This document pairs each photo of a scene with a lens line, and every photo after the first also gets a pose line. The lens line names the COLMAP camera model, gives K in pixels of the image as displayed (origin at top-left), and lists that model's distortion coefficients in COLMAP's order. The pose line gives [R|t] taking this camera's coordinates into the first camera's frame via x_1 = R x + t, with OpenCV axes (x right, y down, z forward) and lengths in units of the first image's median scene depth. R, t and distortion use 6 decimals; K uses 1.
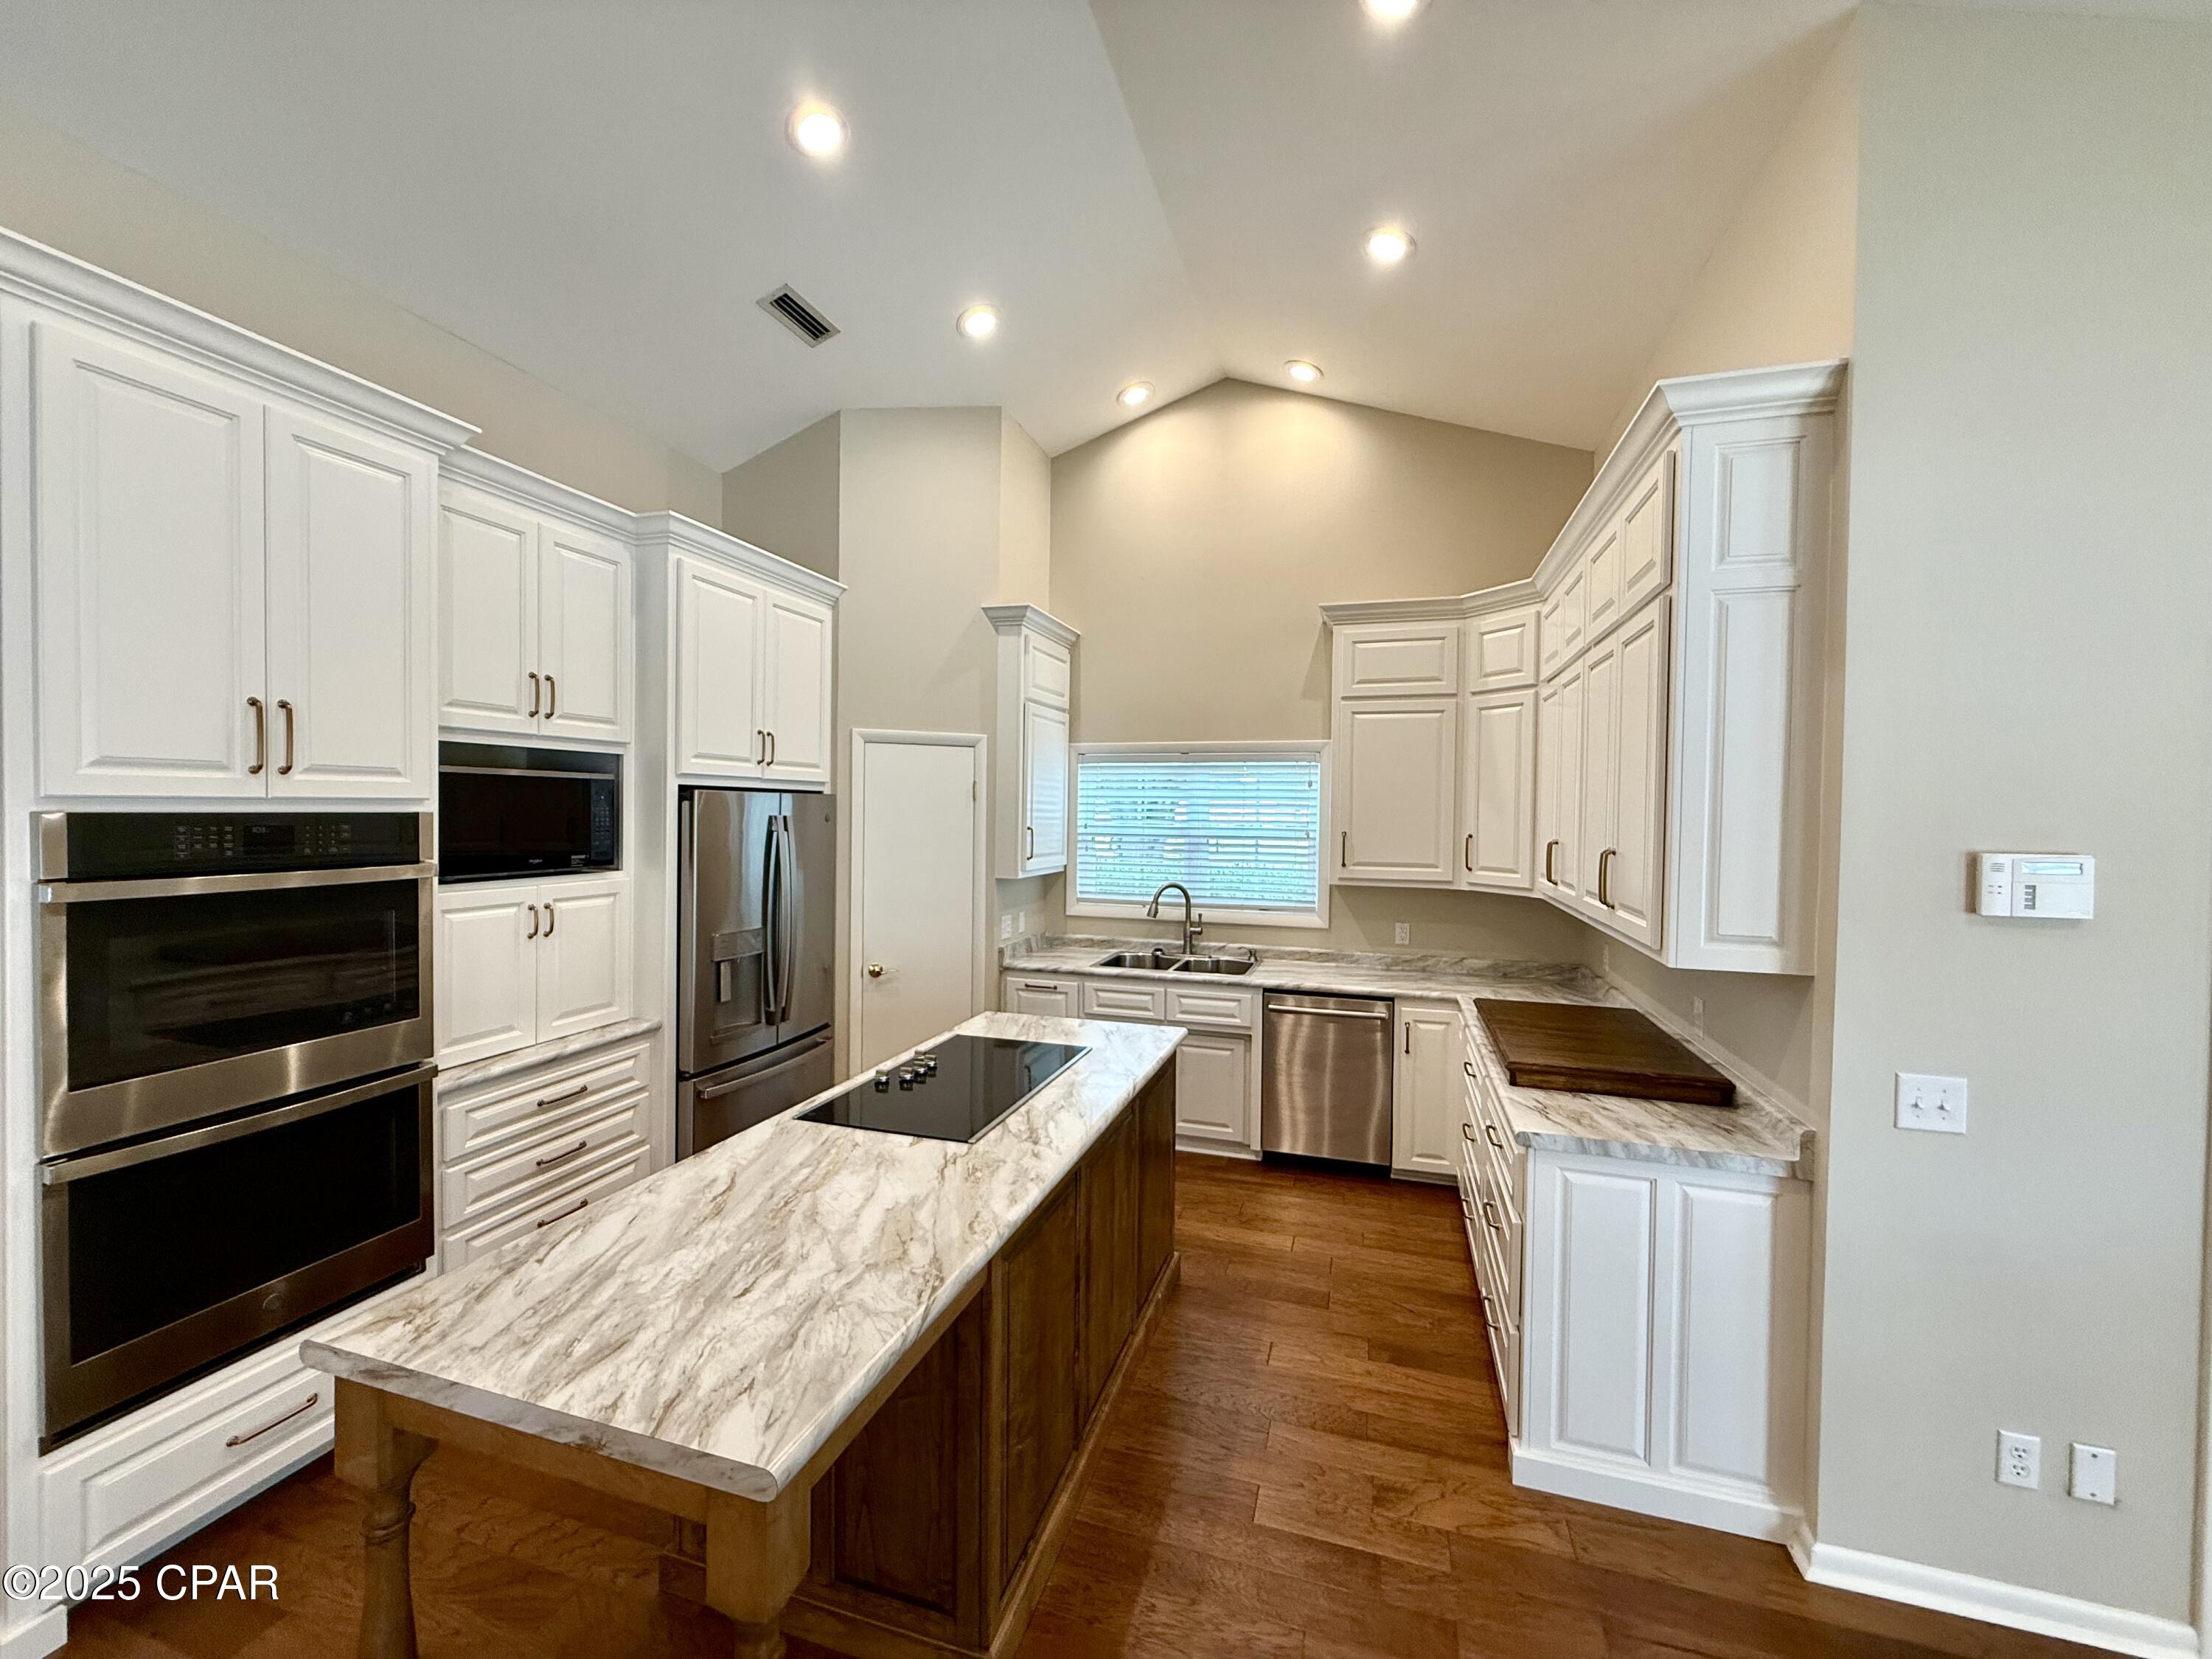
lens RADIAL K [[881.5, 0, 1106.6], [0, 881.5, 827.3], [0, 0, 1]] dist [-0.003150, 0.000764]
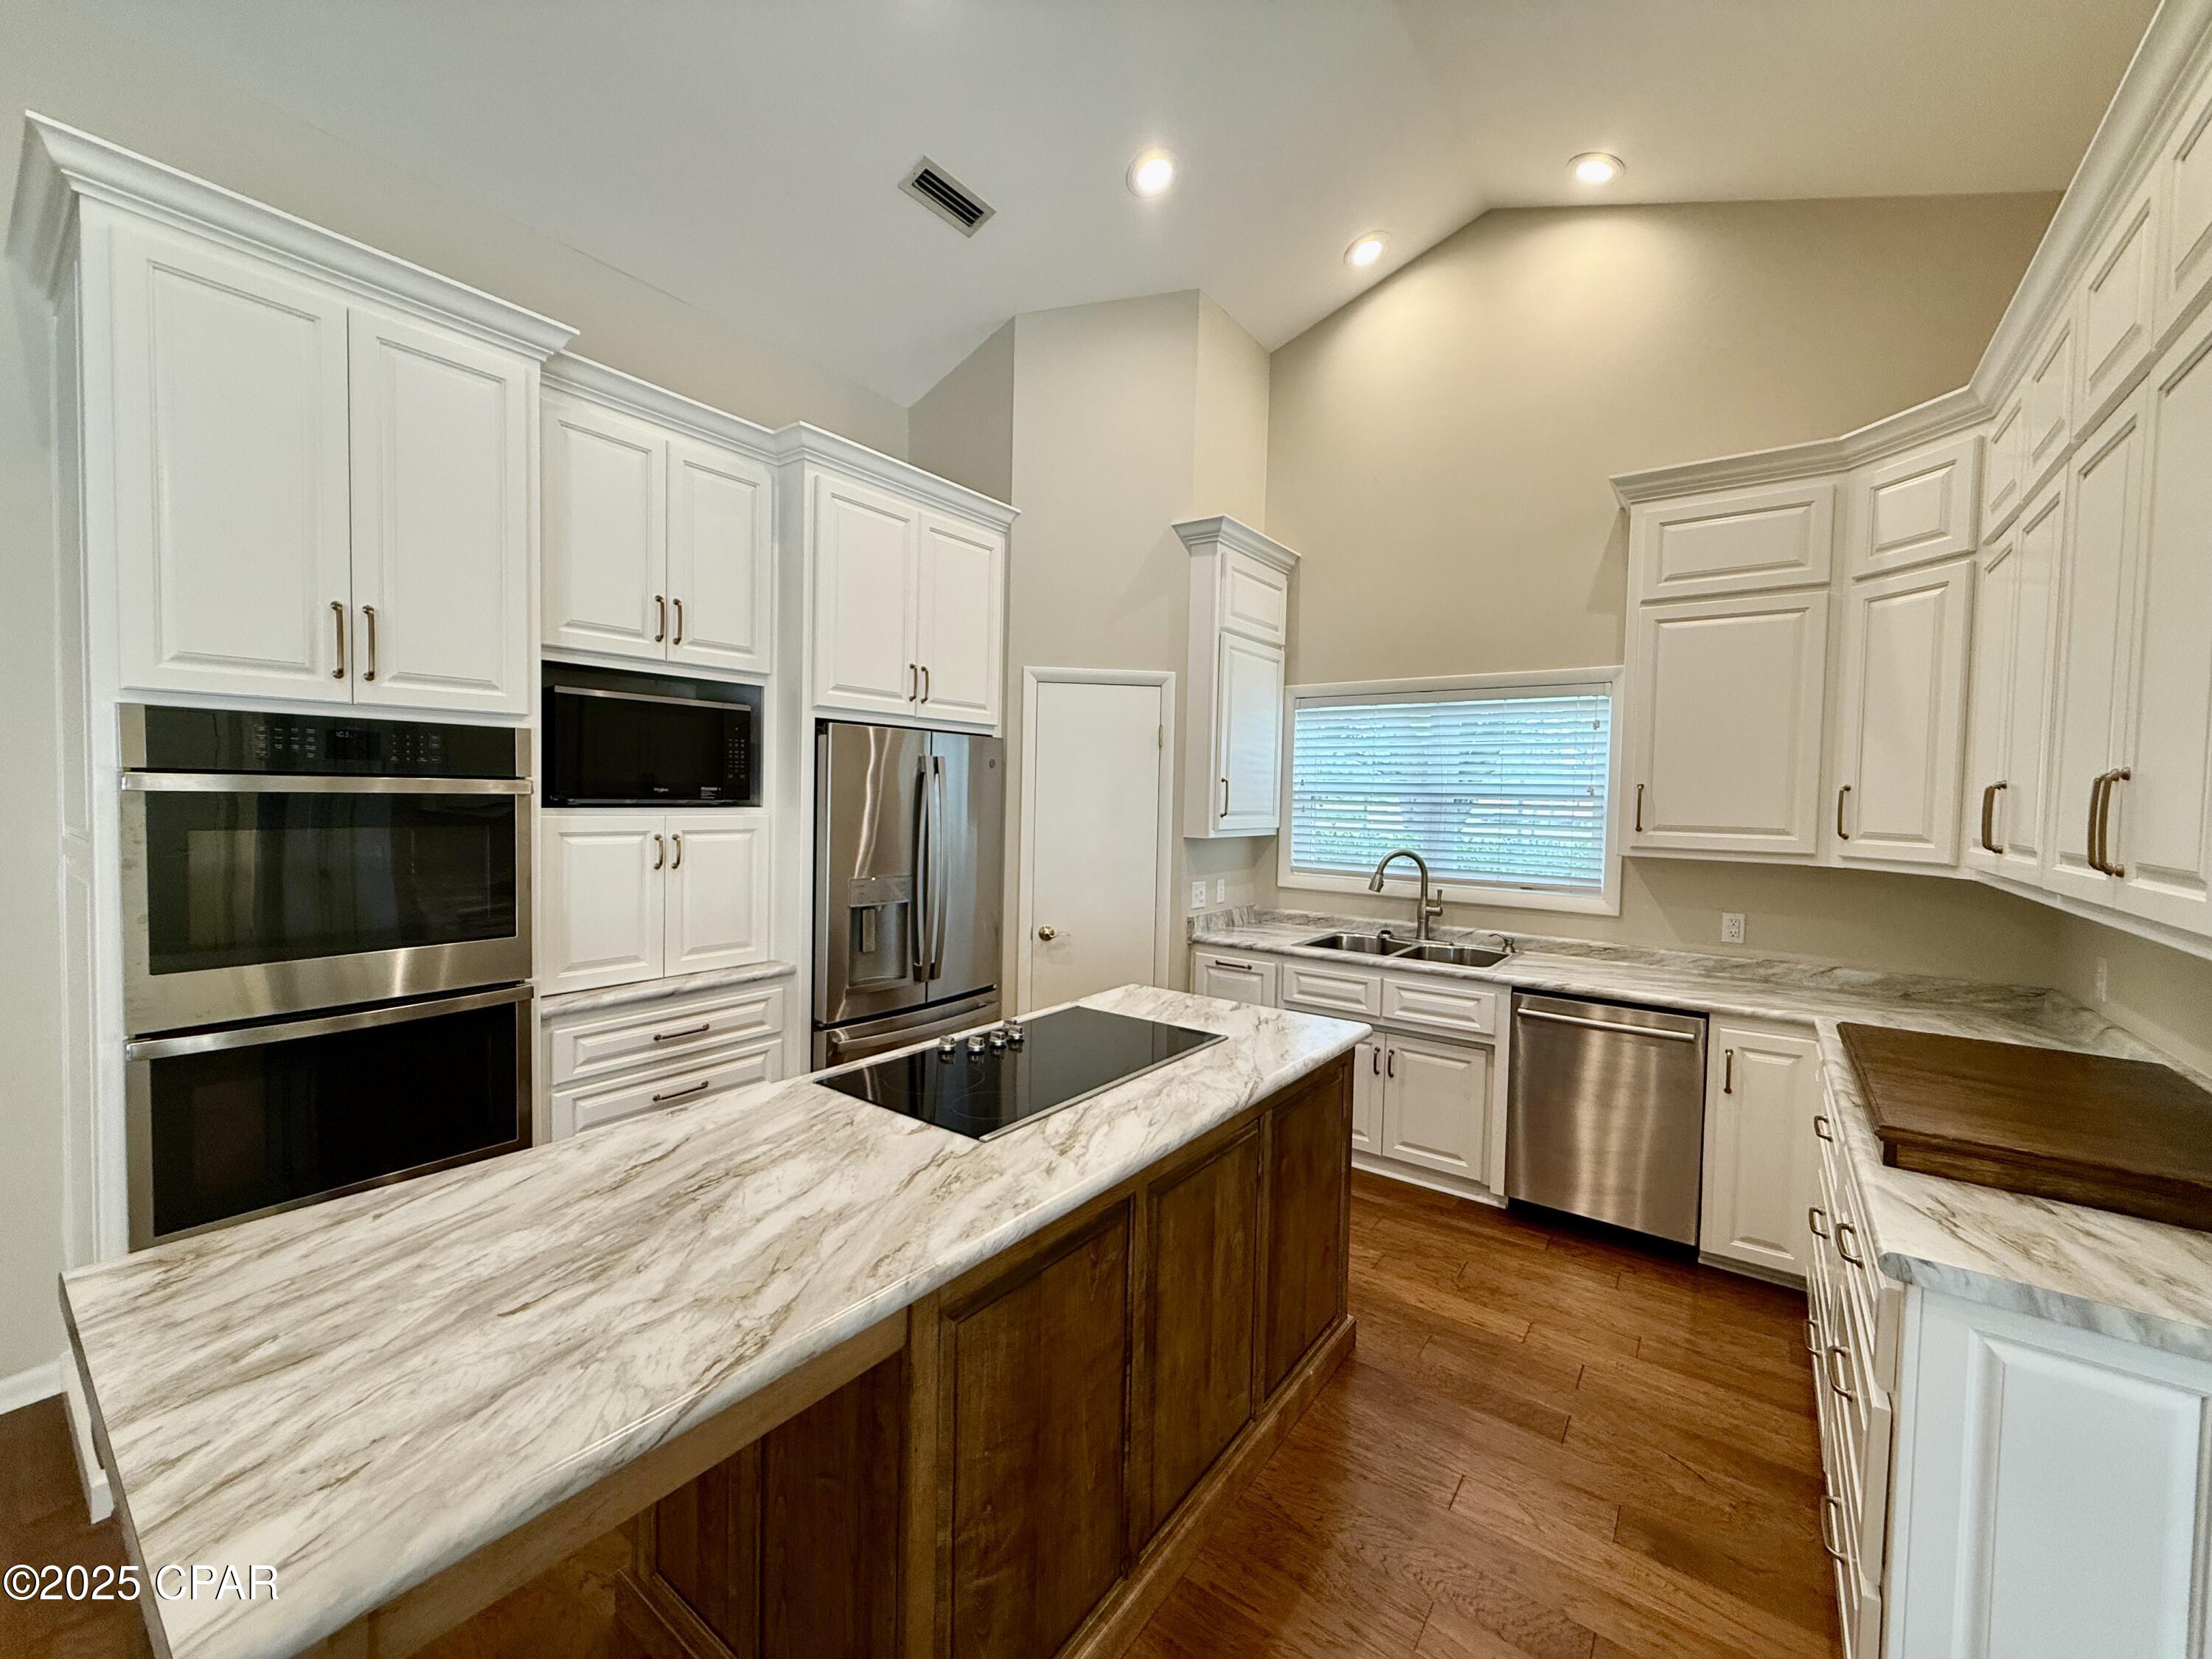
lens RADIAL K [[881.5, 0, 1104.6], [0, 881.5, 826.5], [0, 0, 1]] dist [-0.003150, 0.000764]
pose [[0.944345, 0.019875, -0.328355, 0.129368], [-0.015926, 0.999765, 0.014710, 0.053934], [0.328570, -0.008662, 0.944440, 0.227442]]
